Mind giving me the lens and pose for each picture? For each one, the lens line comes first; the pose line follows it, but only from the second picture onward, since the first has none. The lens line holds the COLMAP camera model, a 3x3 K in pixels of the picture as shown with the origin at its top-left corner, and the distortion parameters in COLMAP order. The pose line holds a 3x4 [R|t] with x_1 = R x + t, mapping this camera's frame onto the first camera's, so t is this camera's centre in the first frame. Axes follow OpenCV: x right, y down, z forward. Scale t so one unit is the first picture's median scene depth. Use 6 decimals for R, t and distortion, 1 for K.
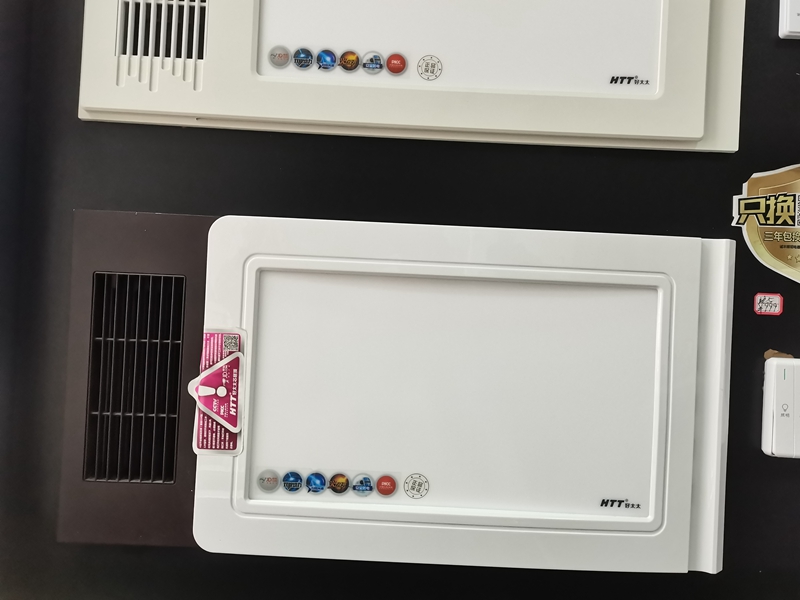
lens RADIAL K [[623.9, 0, 400.0], [0, 623.9, 300.0], [0, 0, 1]] dist [0.036029, -0.008966]
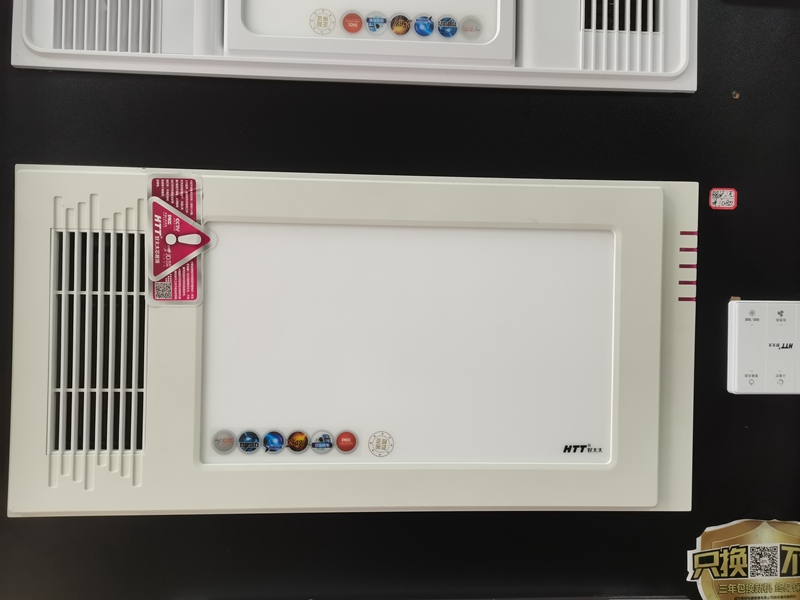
lens RADIAL K [[623.9, 0, 400.0], [0, 623.9, 300.0], [0, 0, 1]] dist [0.036029, -0.008966]
pose [[0.998065, -0.030857, 0.053991, 0.031215], [0.029108, 0.999035, 0.032892, -0.623836], [-0.054954, -0.031256, 0.998000, 0.037046]]
